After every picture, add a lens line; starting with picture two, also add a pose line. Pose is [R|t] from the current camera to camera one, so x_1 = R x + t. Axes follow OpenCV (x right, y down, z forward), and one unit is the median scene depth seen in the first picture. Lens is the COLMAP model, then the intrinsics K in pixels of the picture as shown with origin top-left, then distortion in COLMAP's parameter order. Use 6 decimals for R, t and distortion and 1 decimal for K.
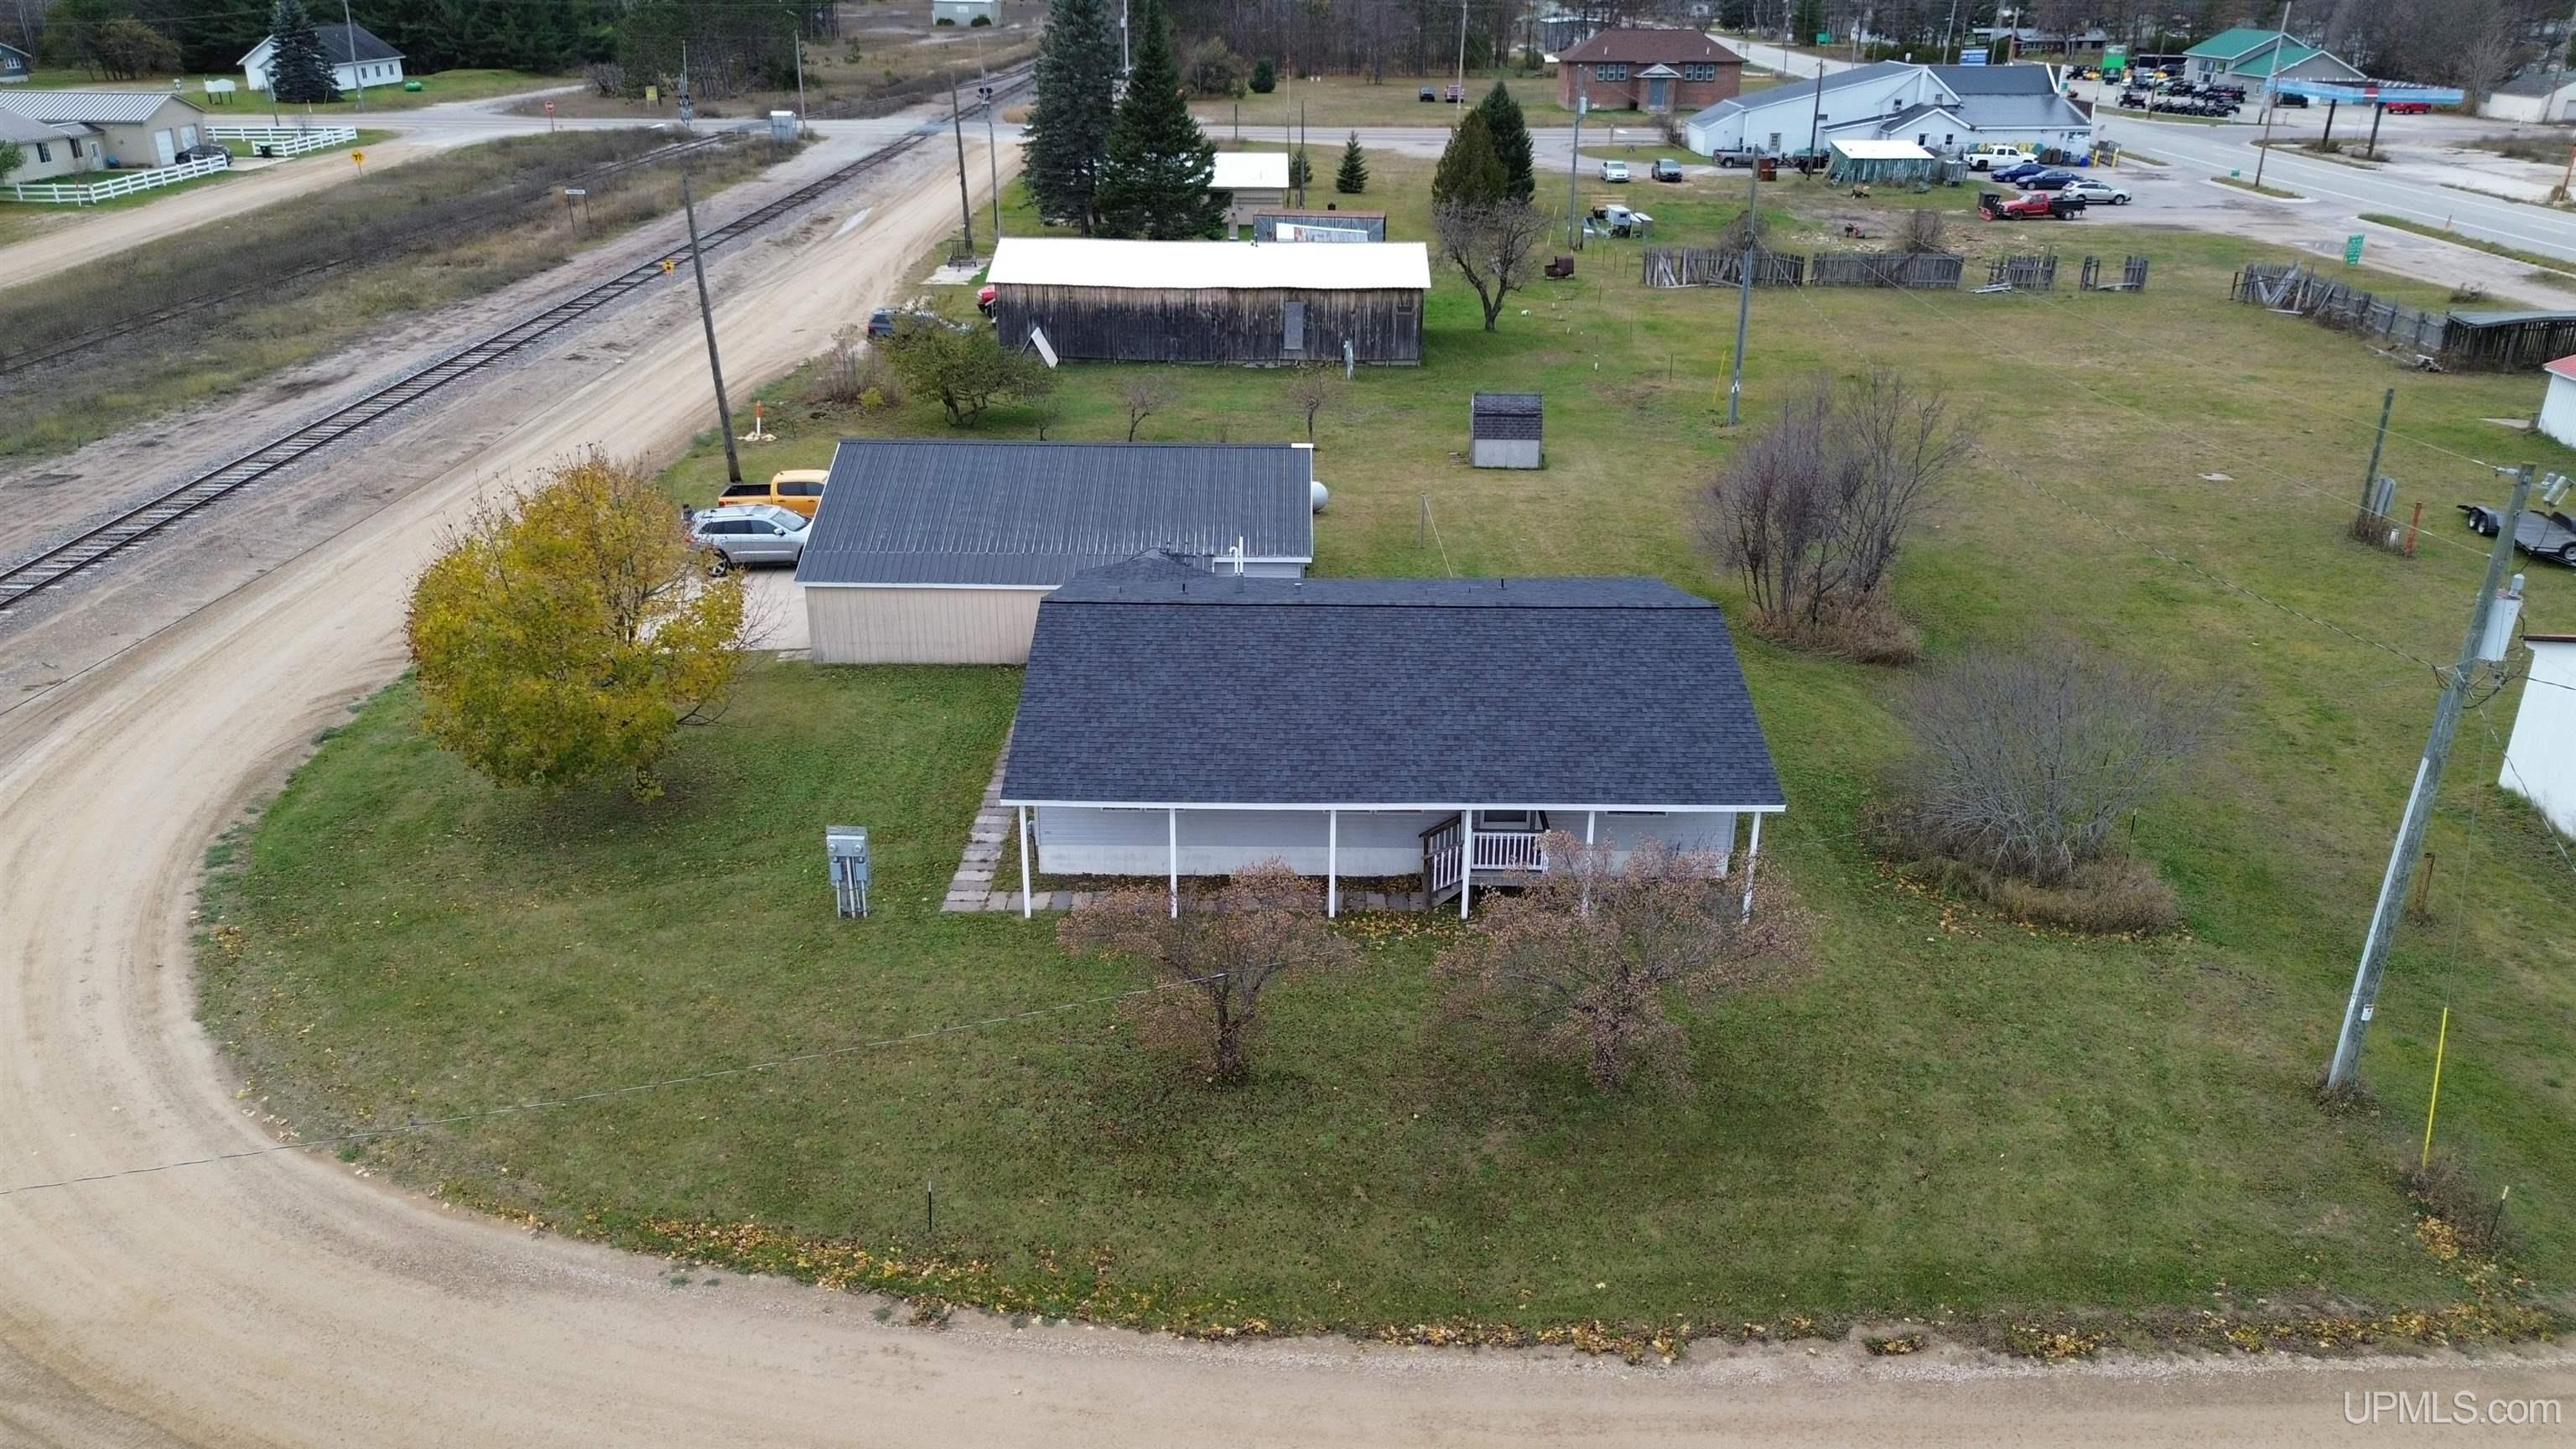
lens RADIAL K [[1818.9, 0, 1280.7], [0, 1818.9, 718.7], [0, 0, 1]] dist [0.072535, -0.071184]
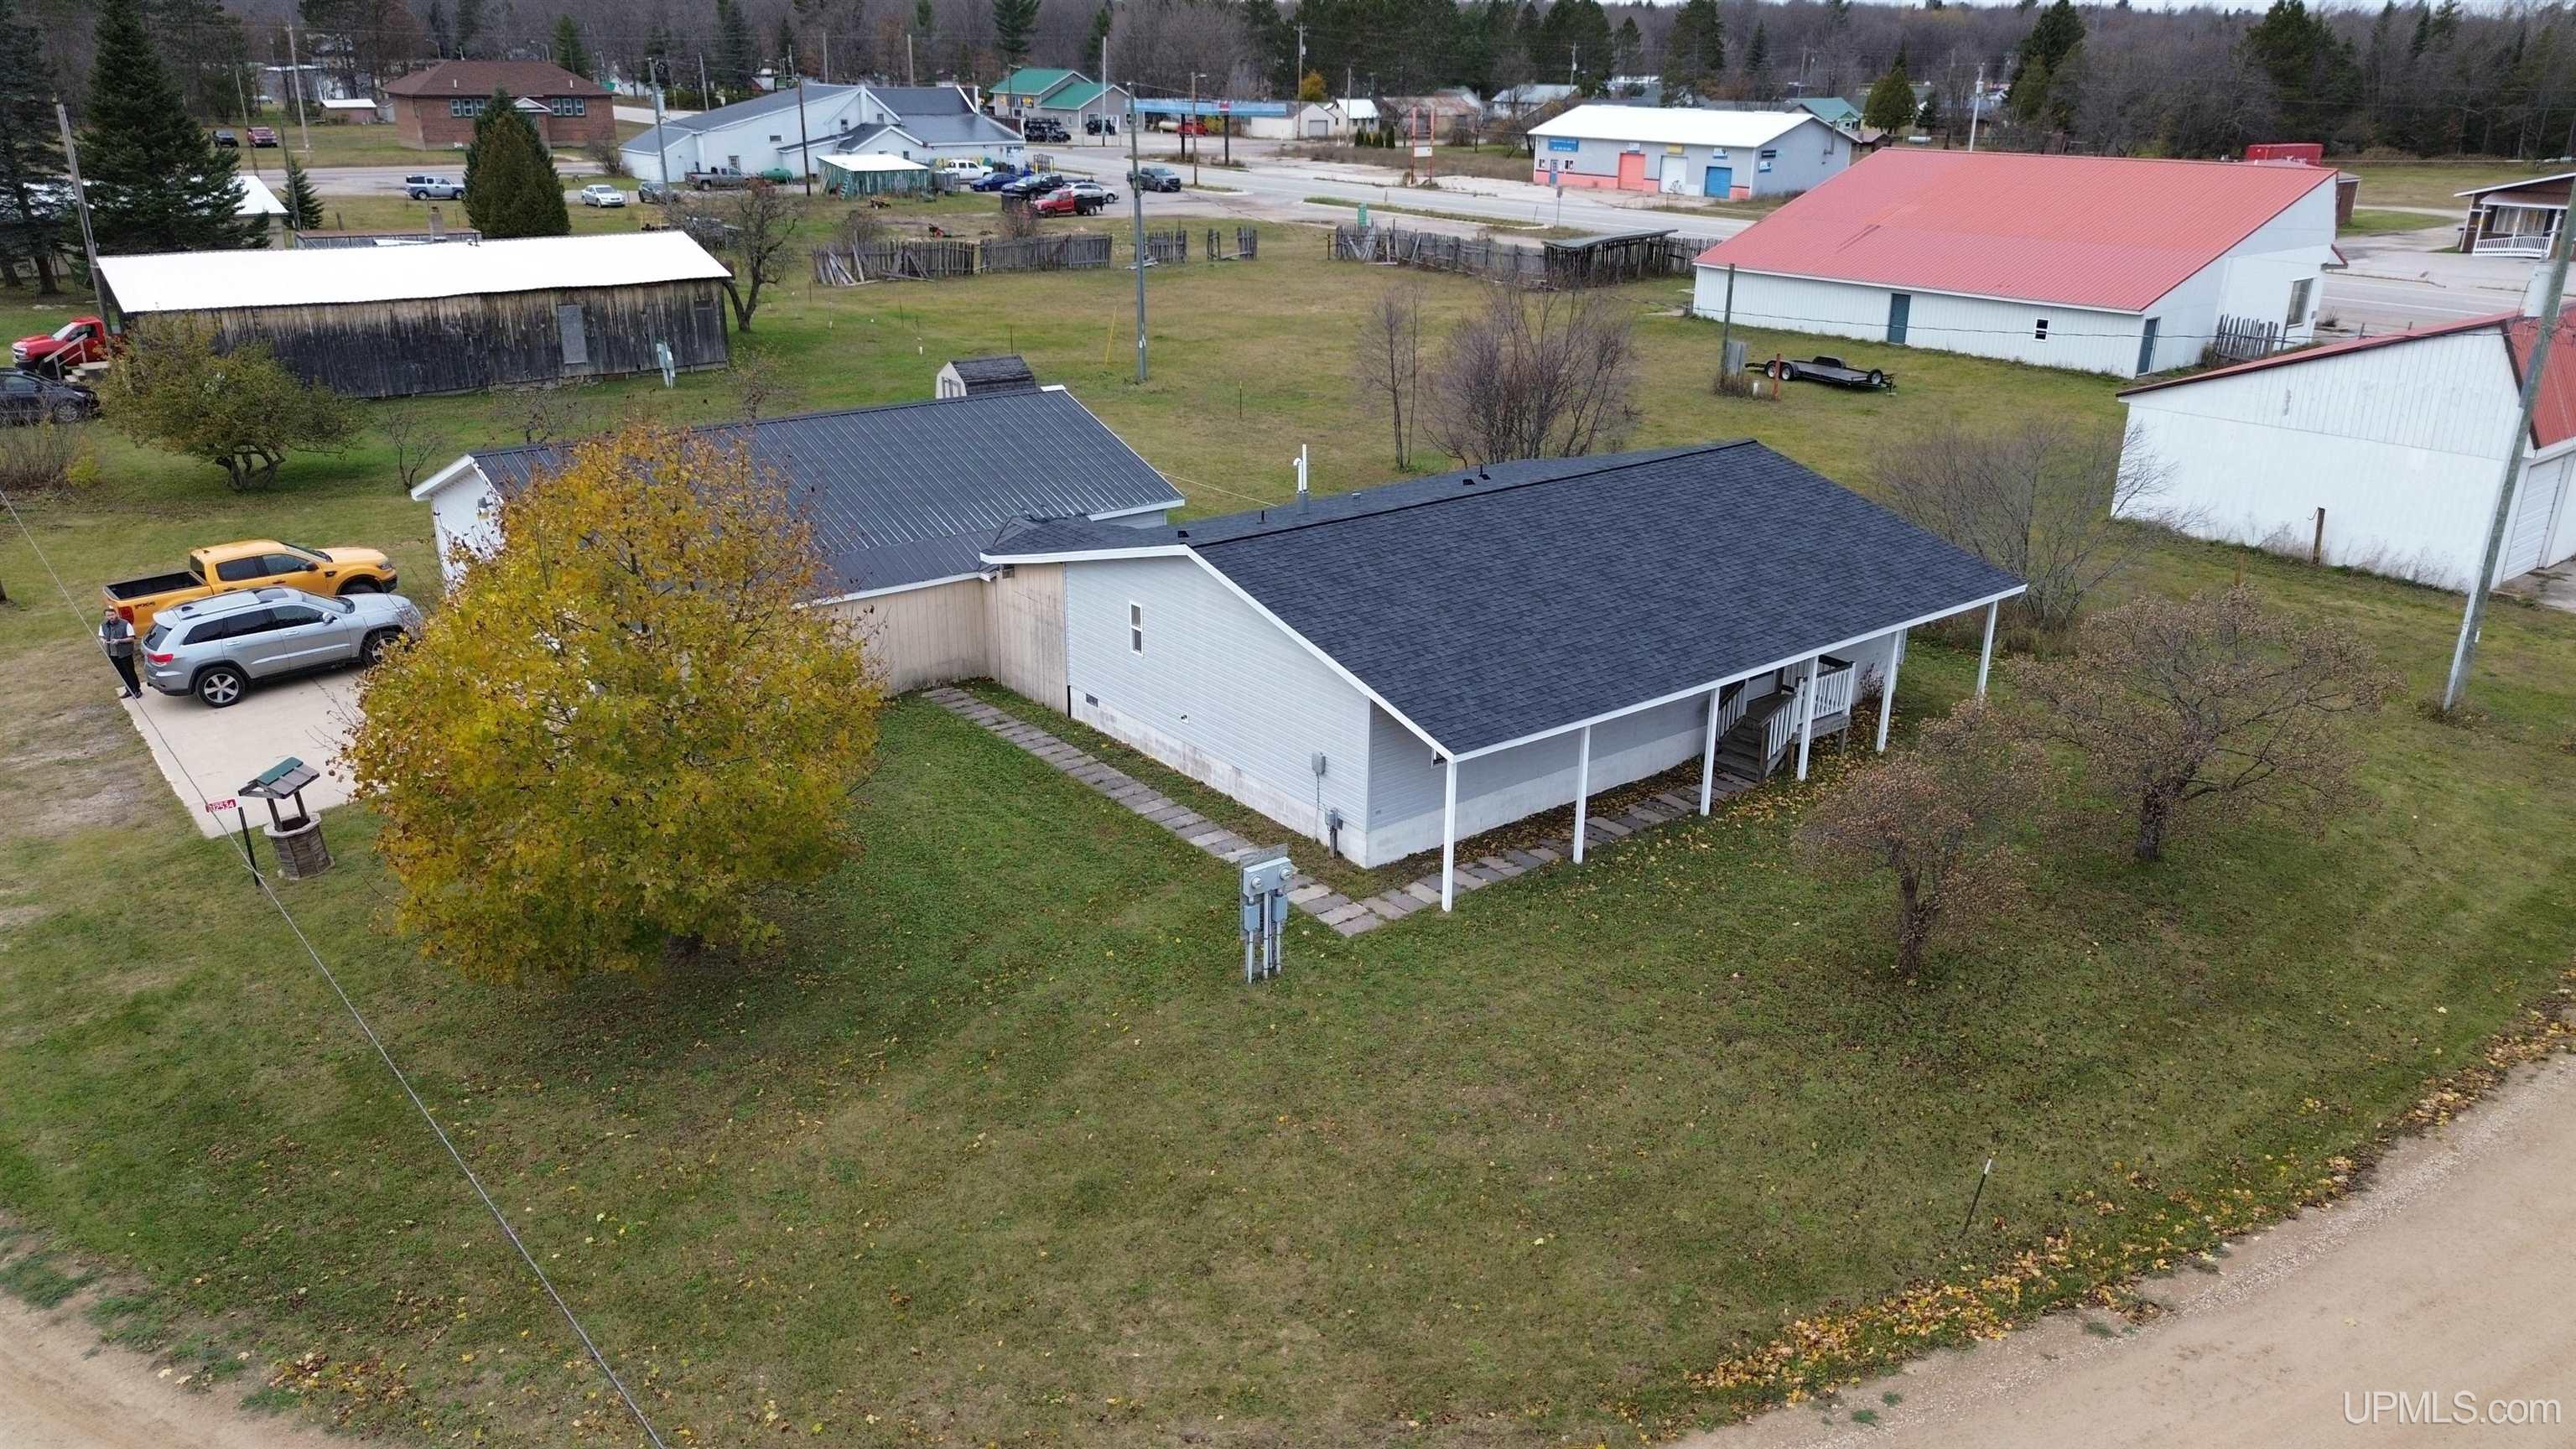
lens RADIAL K [[1818.9, 0, 1280.7], [0, 1818.9, 718.7], [0, 0, 1]] dist [0.072535, -0.071184]
pose [[0.780810, -0.214655, 0.586736, -0.402284], [0.236241, 0.970838, 0.040795, -0.011661], [-0.578382, 0.106758, 0.808750, 0.260964]]
